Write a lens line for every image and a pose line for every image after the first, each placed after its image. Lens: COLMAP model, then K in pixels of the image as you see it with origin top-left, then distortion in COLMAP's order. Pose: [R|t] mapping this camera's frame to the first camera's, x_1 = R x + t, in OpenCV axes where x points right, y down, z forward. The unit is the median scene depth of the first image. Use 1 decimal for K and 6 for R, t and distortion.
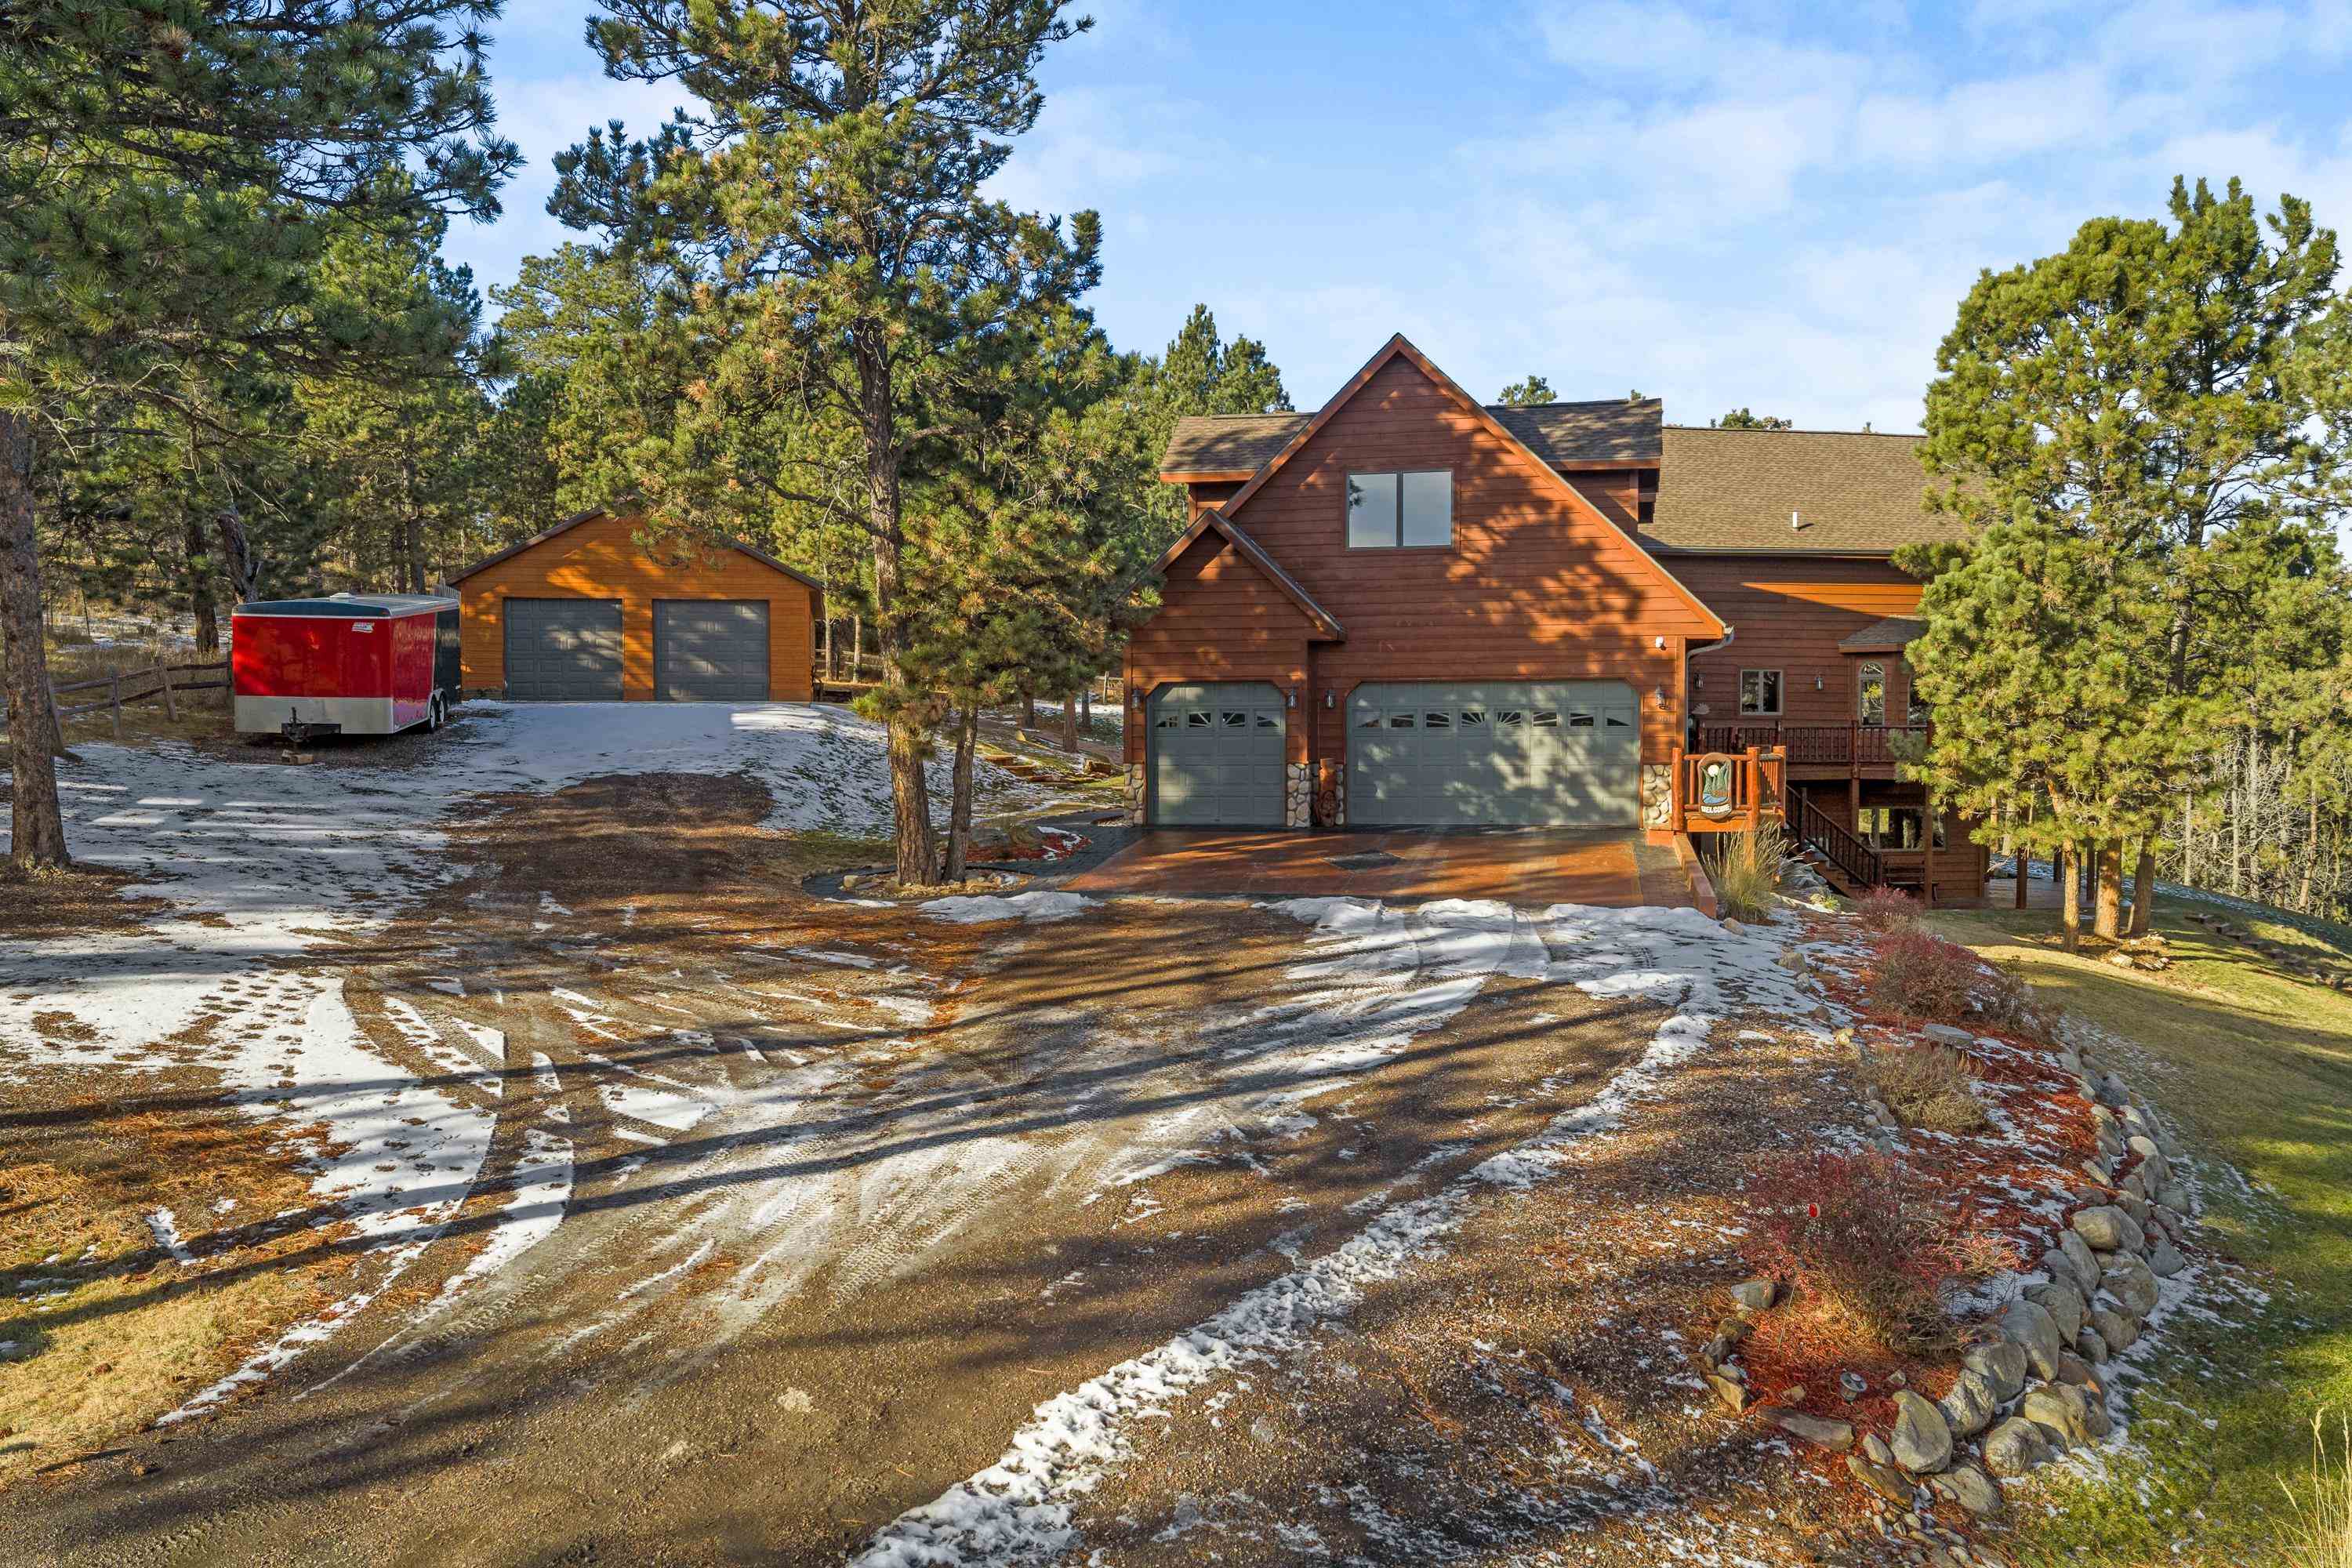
lens RADIAL K [[1864.2, 0, 1176.0], [0, 1864.2, 784.0], [0, 0, 1]] dist [-0.013269, -0.003529]
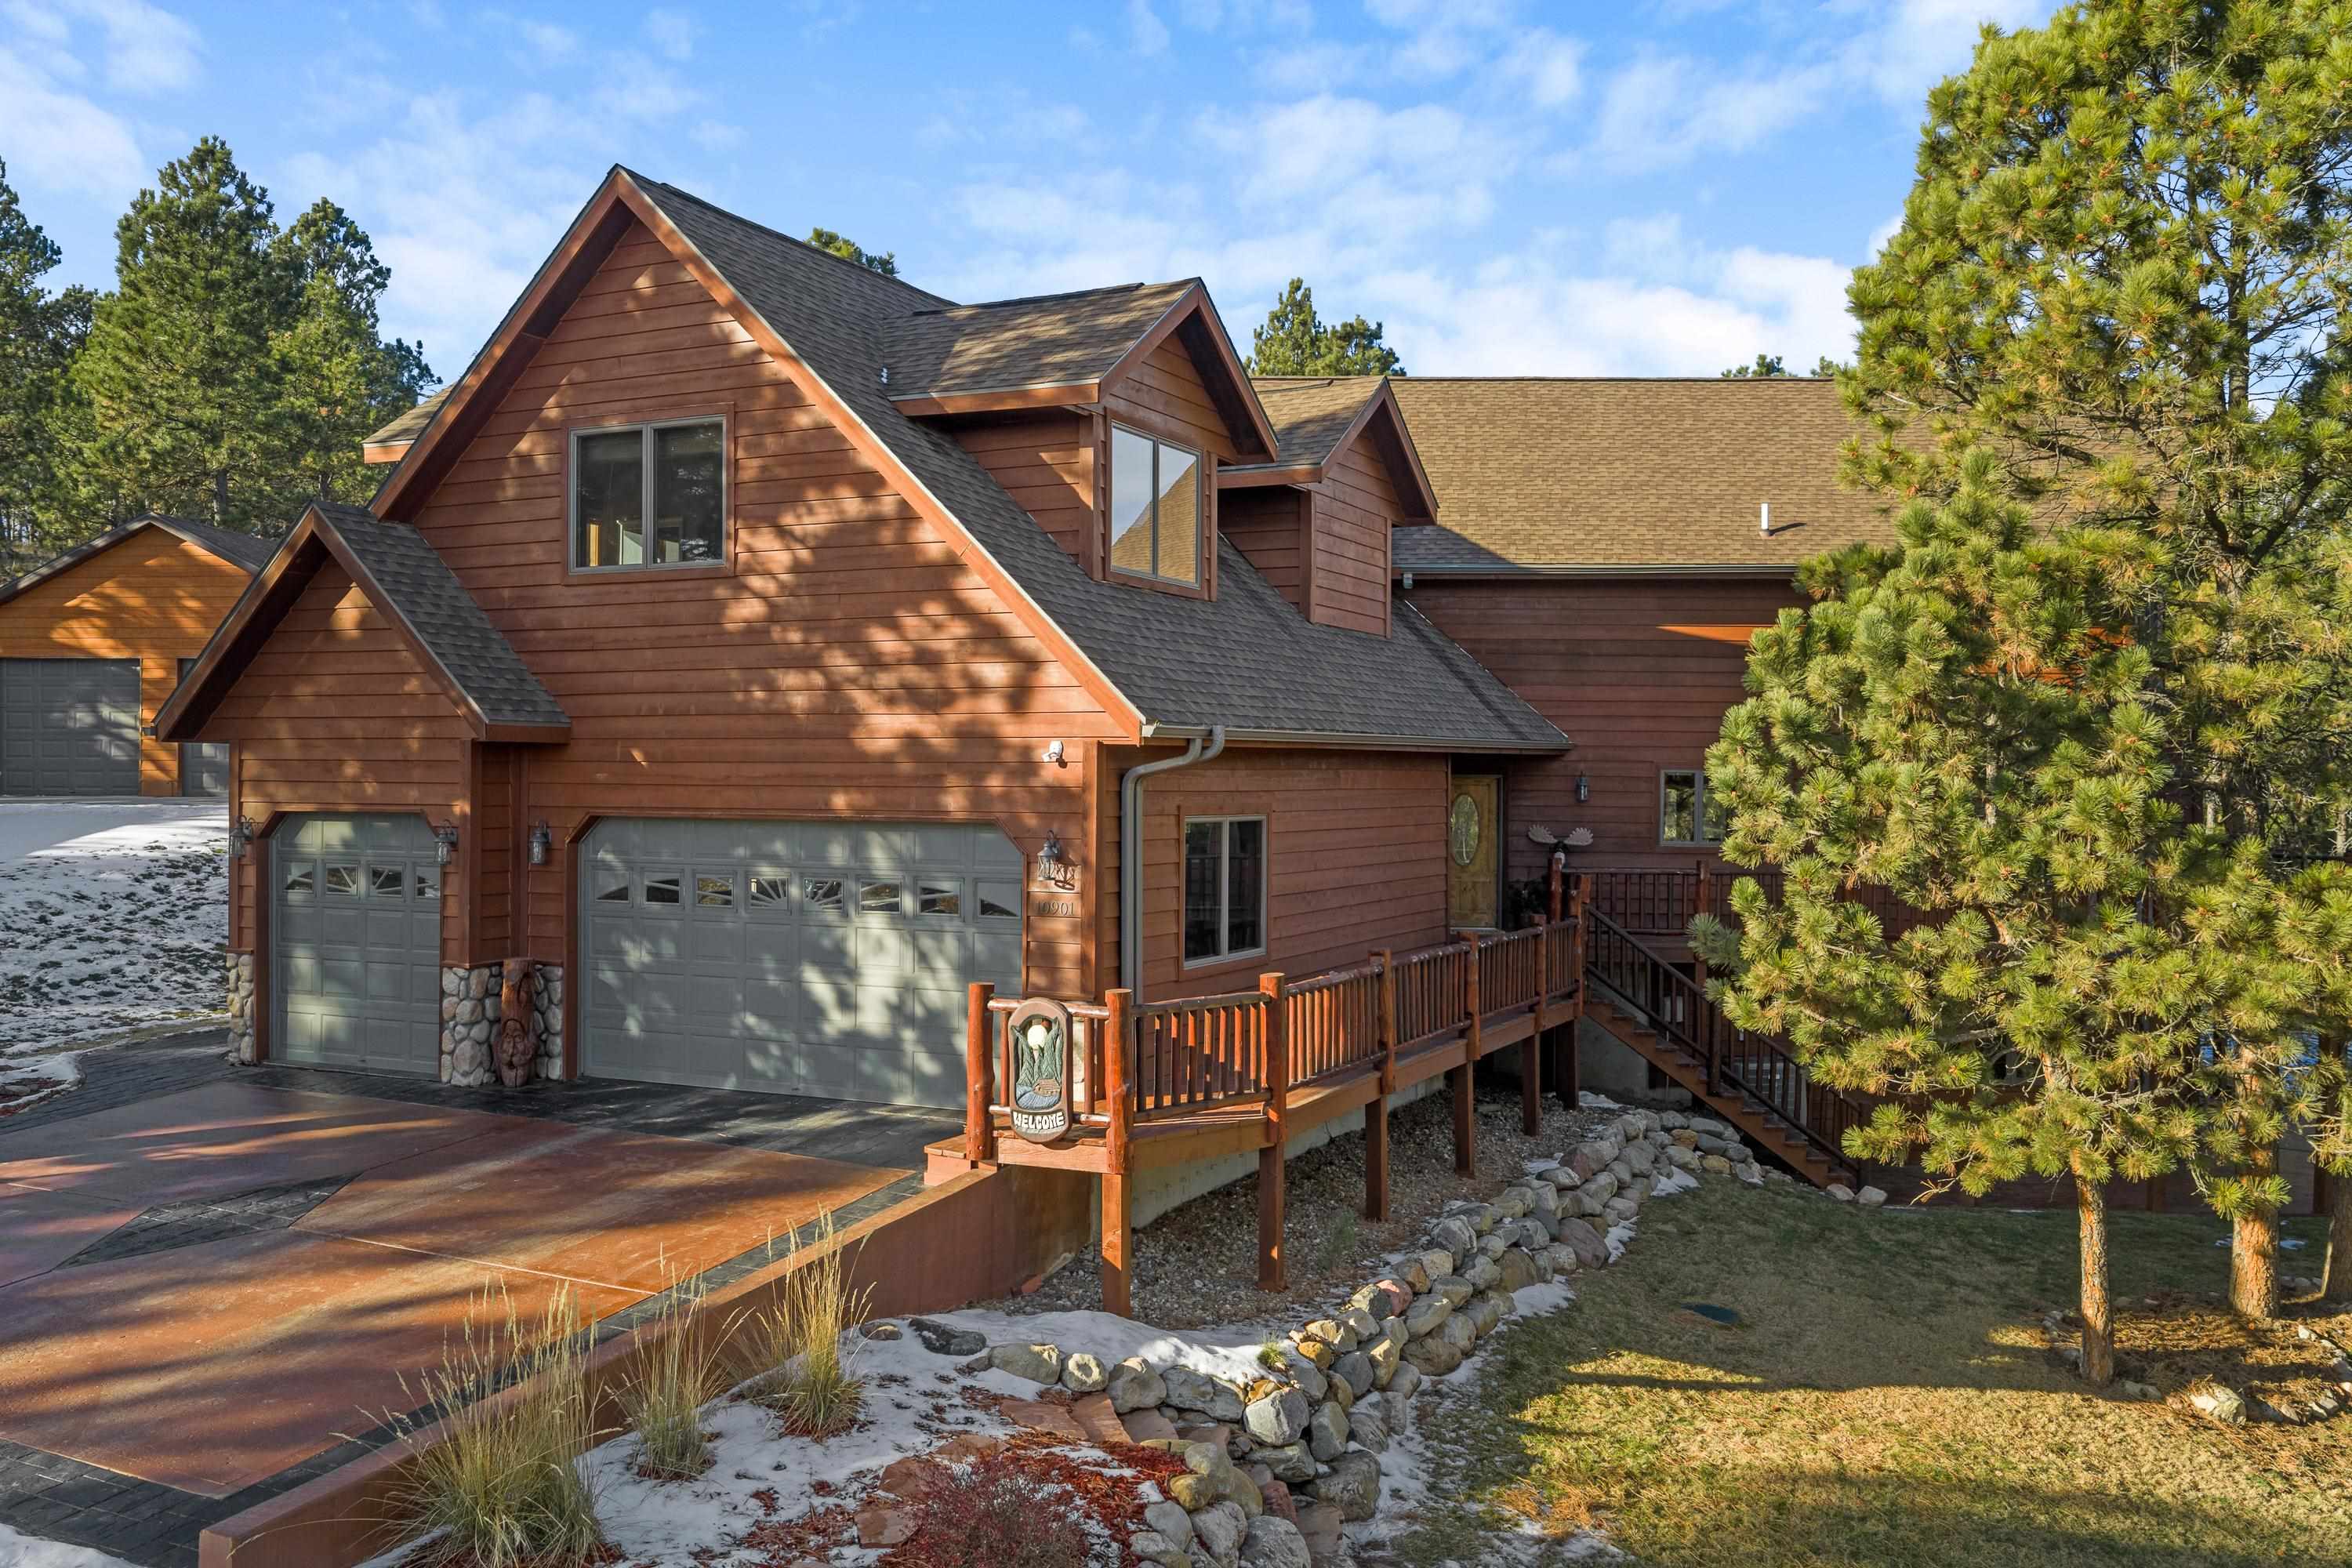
lens RADIAL K [[1935.2, 0, 1176.0], [0, 1935.2, 784.0], [0, 0, 1]] dist [0.061988, -0.091093]
pose [[0.978287, 0.005577, -0.207180, 0.385135], [-0.010636, 0.999672, -0.023311, -0.055301], [0.206982, 0.025009, 0.978025, 0.490932]]
